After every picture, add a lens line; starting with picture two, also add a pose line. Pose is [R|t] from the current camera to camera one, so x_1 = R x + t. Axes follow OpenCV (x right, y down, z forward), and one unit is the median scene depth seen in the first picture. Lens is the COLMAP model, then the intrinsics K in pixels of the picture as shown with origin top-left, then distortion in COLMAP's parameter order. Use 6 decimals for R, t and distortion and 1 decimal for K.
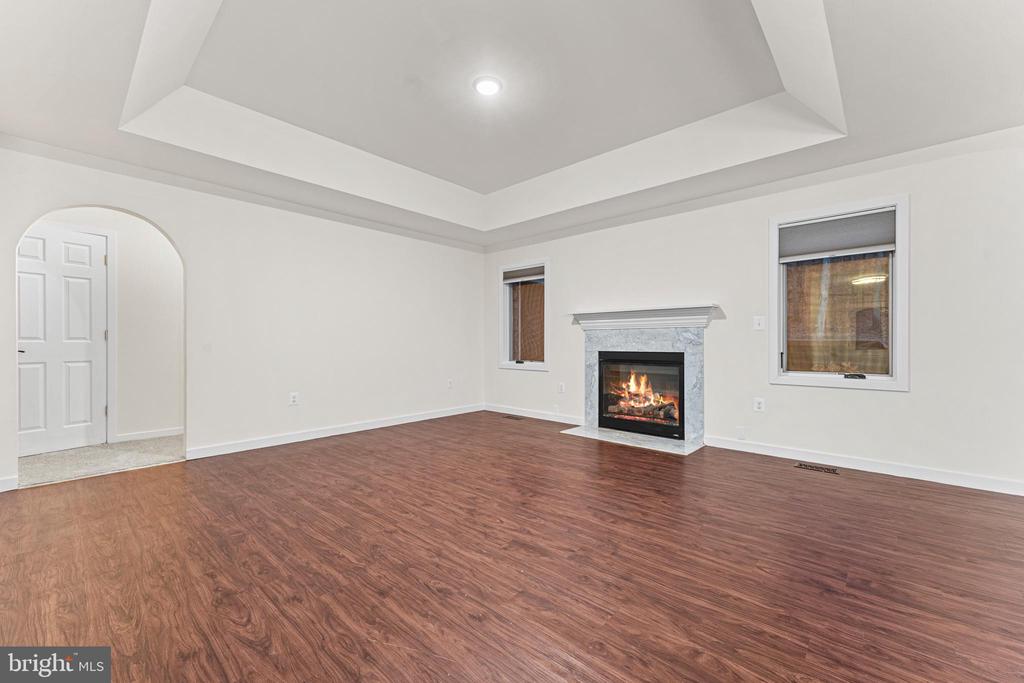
lens RADIAL K [[417.8, 0, 511.7], [0, 417.8, 344.3], [0, 0, 1]] dist [0.000084, -0.000089]
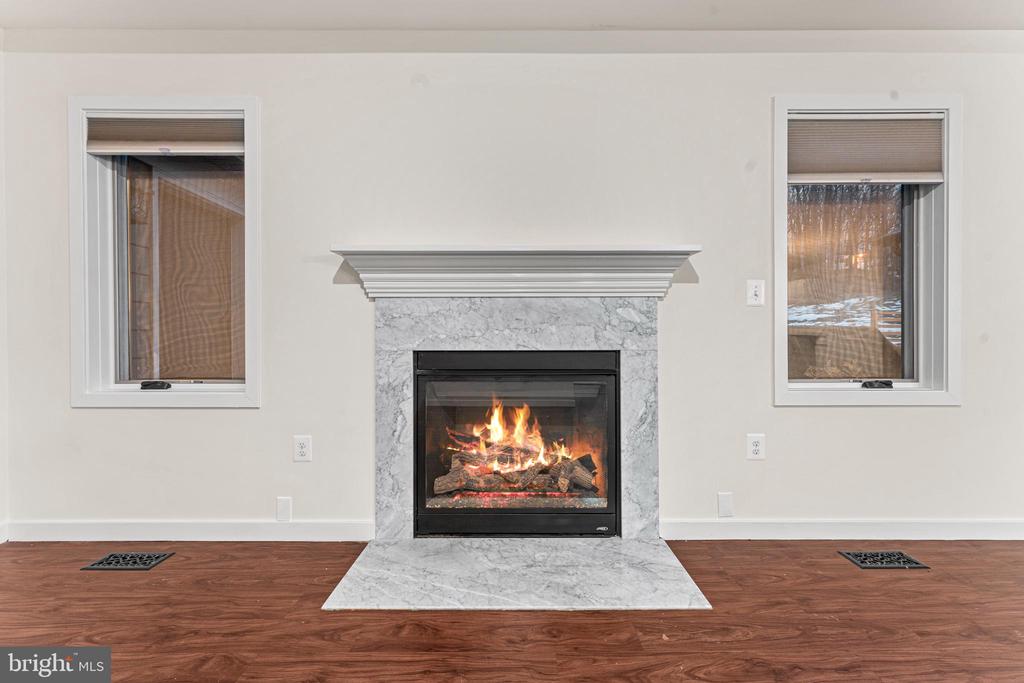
lens RADIAL K [[417.8, 0, 522.6], [0, 417.8, 343.4], [0, 0, 1]] dist [0.000084, -0.000089]
pose [[0.740656, -0.008243, 0.671834, 0.014711], [0.003774, 0.999960, 0.008108, 0.006724], [-0.671874, -0.003470, 0.740658, 0.657554]]
